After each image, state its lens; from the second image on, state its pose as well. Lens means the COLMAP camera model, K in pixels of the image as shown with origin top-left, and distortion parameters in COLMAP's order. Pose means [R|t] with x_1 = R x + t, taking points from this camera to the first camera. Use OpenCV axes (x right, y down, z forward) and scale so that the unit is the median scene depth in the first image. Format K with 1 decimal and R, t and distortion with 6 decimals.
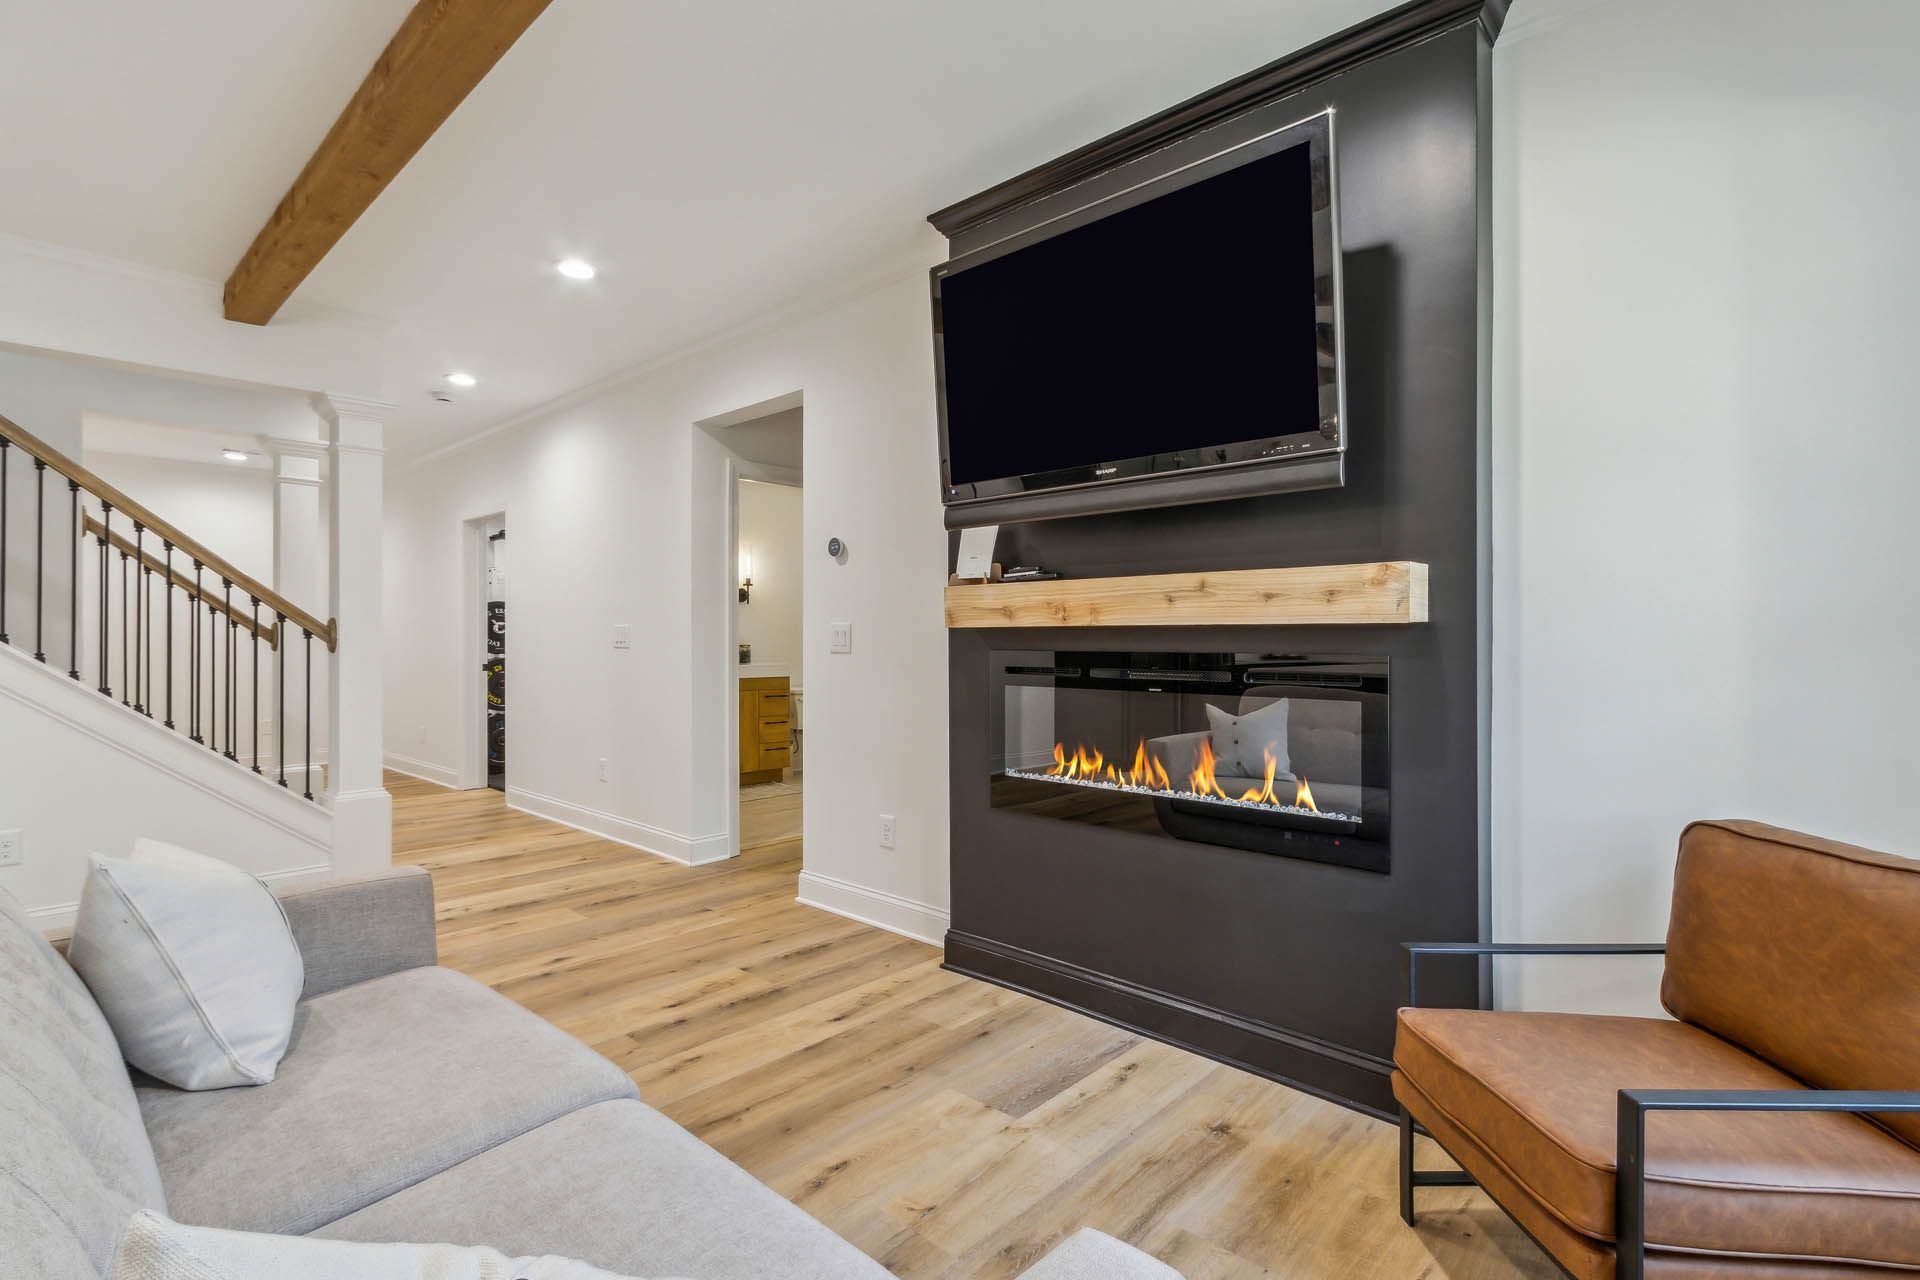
lens RADIAL K [[886.3, 0, 943.1], [0, 886.3, 642.0], [0, 0, 1]] dist [0.003024, 0.000372]
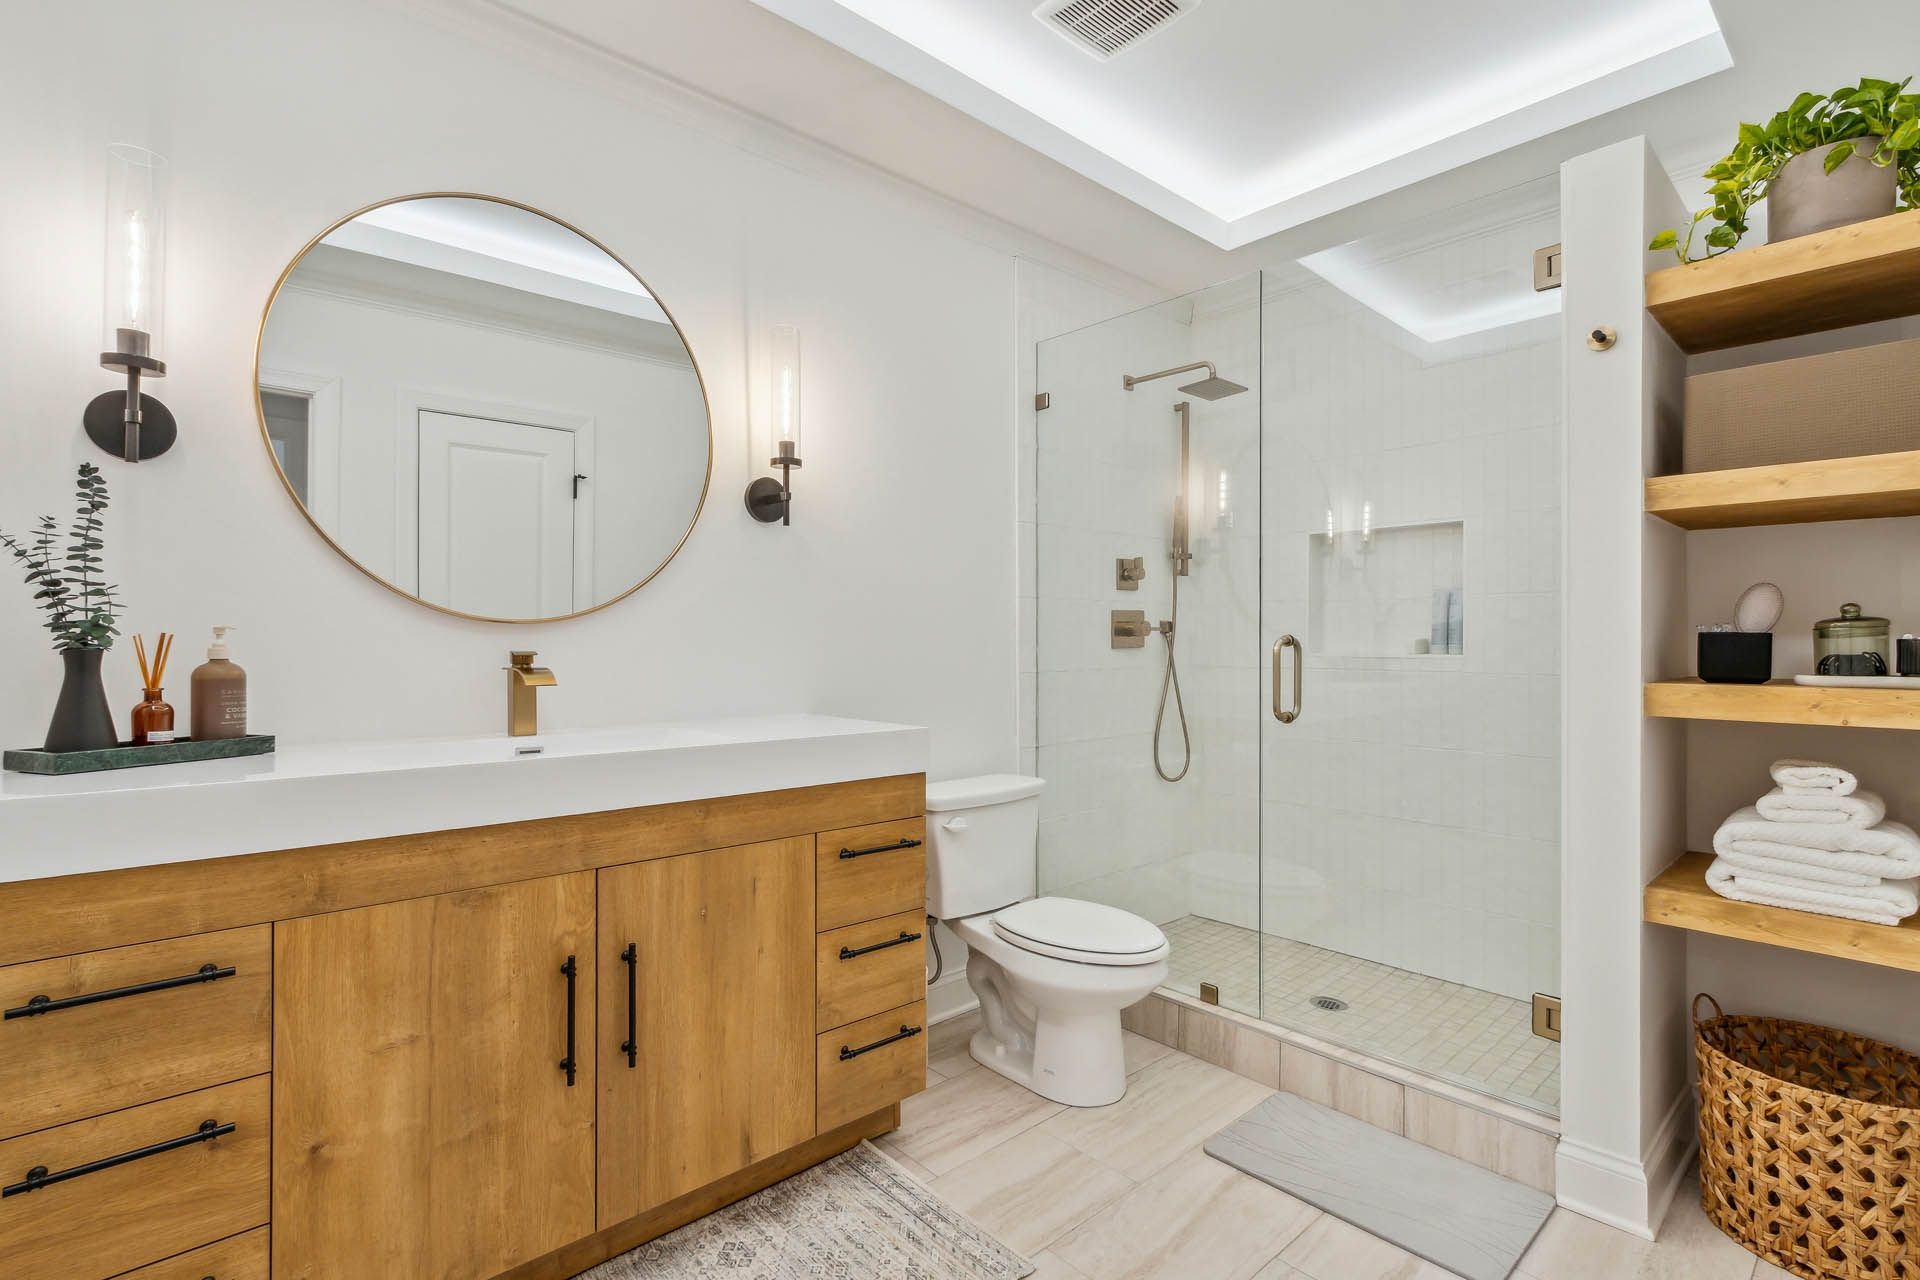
lens RADIAL K [[886.3, 0, 943.1], [0, 886.3, 642.0], [0, 0, 1]] dist [0.003024, 0.000372]
pose [[0.995146, -0.001169, -0.098407, -0.142006], [0.001016, 0.999998, -0.001607, -0.001592], [0.098409, 0.001499, 0.995145, 0.732169]]
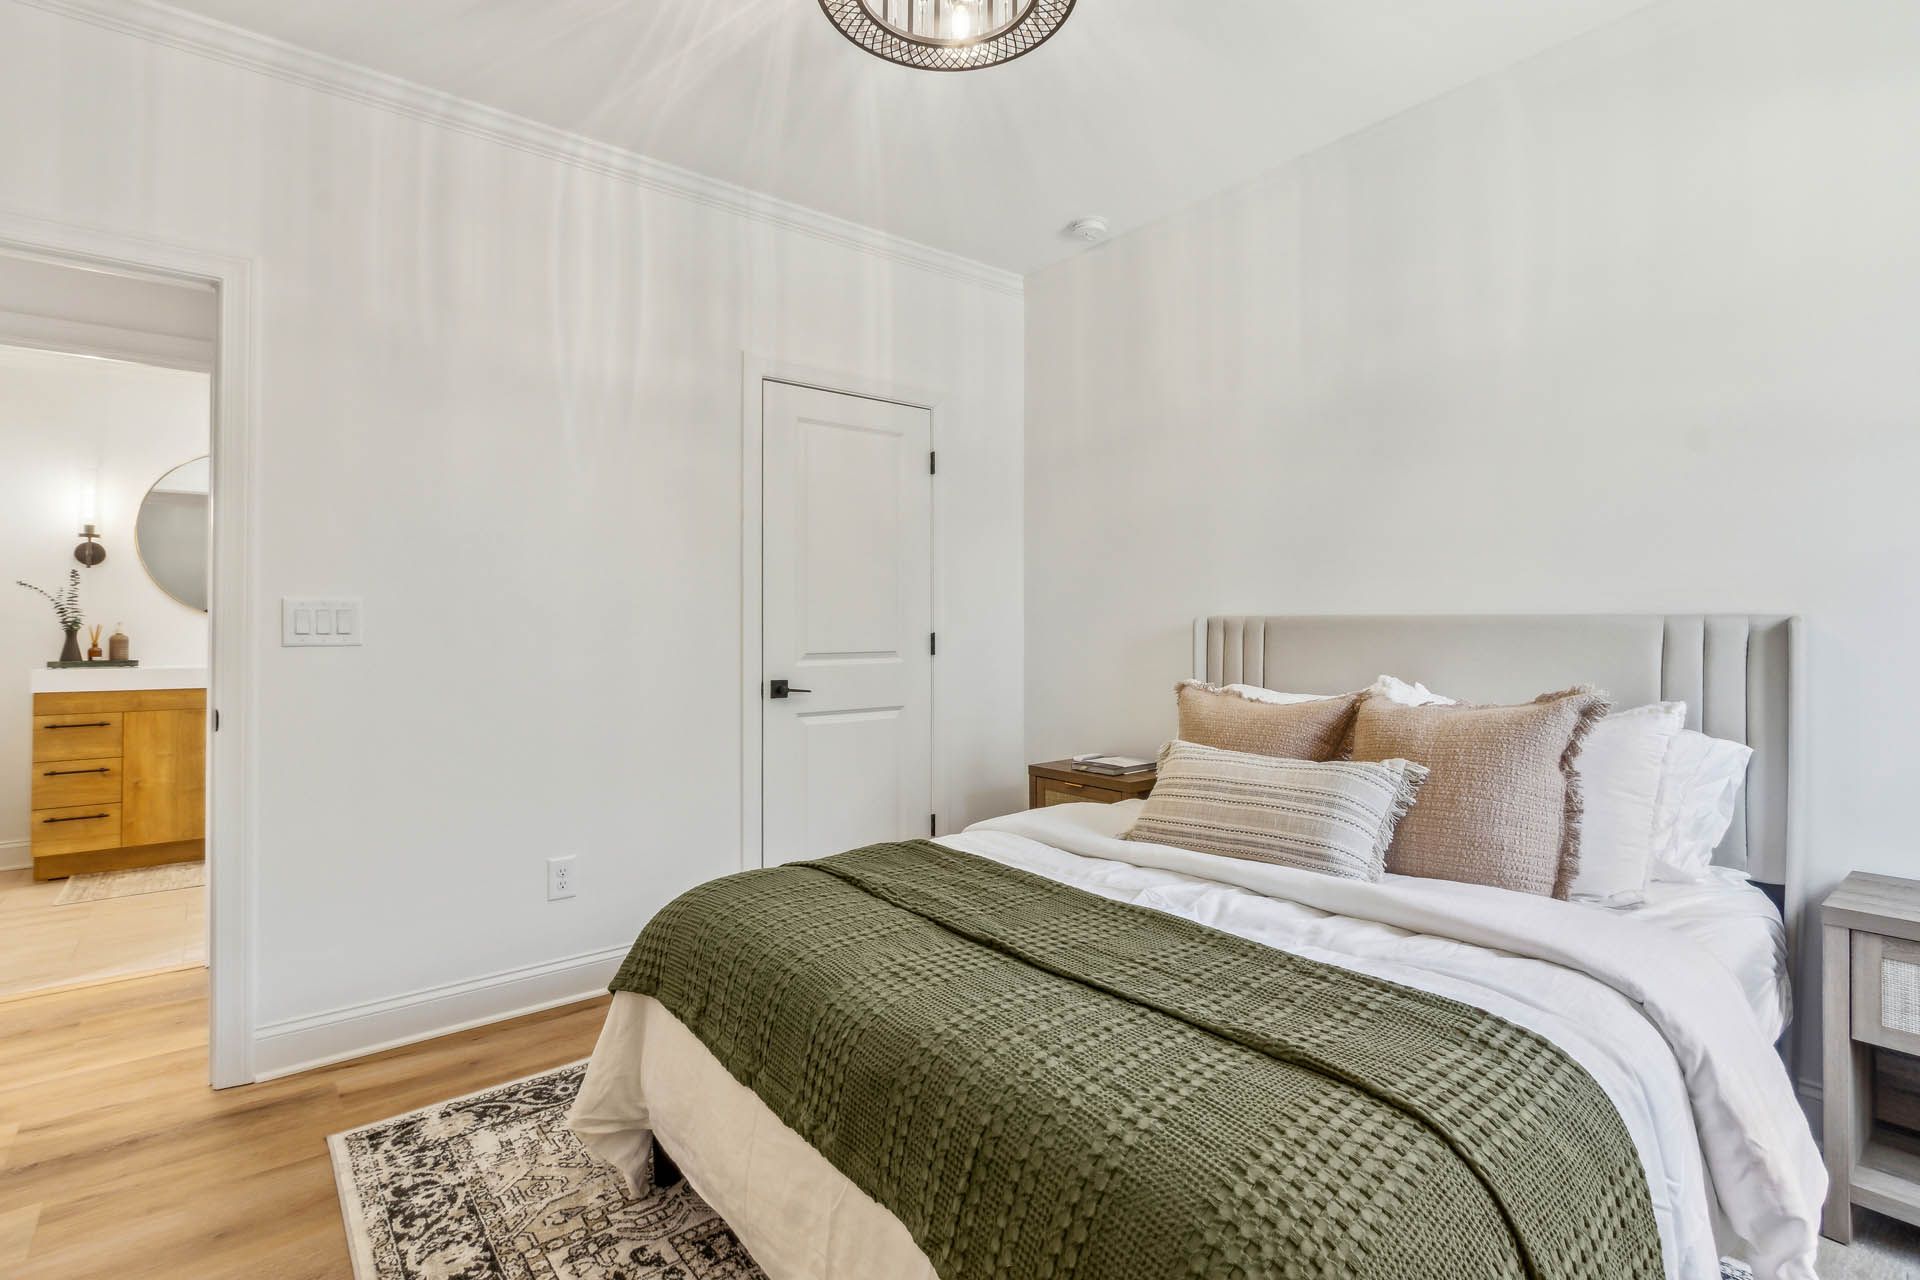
lens RADIAL K [[905.4, 0, 946.4], [0, 905.4, 631.4], [0, 0, 1]] dist [0.002855, 0.000411]
pose [[0.988153, 0.004455, -0.153405, 0.338649], [-0.004416, 0.999990, 0.000594, -0.002532], [0.153406, 0.000091, 0.988163, 0.384755]]
